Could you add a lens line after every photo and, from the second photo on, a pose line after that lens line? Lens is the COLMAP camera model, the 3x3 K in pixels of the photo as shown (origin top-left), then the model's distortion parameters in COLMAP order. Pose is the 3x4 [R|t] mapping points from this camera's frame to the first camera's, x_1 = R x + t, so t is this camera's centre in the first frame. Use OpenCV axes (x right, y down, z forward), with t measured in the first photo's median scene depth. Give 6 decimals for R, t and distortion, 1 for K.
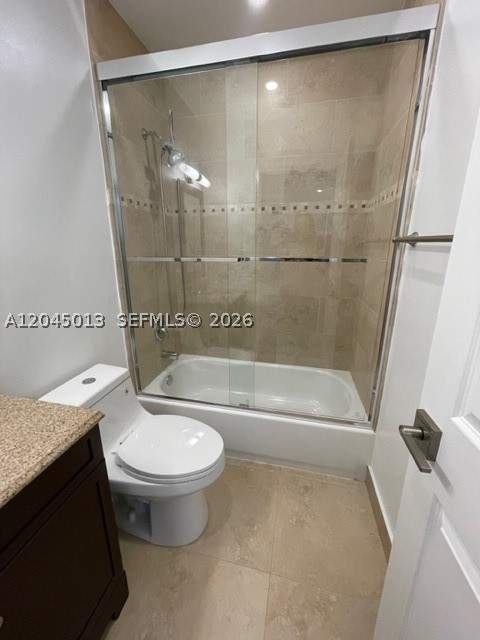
lens RADIAL K [[259.2, 0, 237.8], [0, 259.2, 316.8], [0, 0, 1]] dist [0.000070, 0.000316]
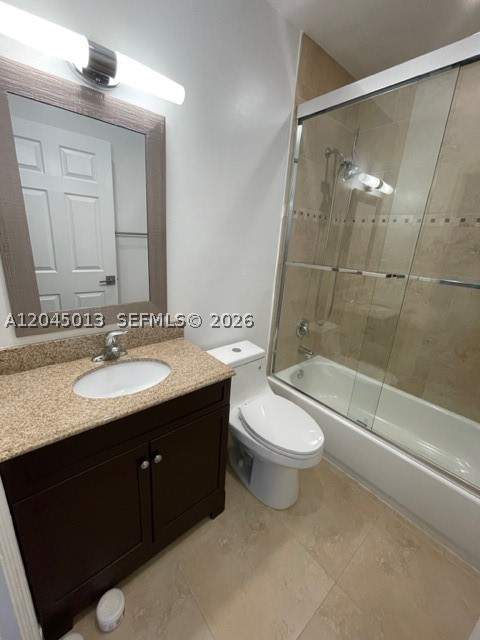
lens RADIAL K [[259.2, 0, 239.7], [0, 259.2, 318.7], [0, 0, 1]] dist [0.000070, 0.000316]
pose [[0.805214, 0.226082, -0.548195, 0.106341], [-0.222283, 0.972138, 0.074421, -0.011075], [0.549746, 0.061930, 0.833033, -0.092690]]
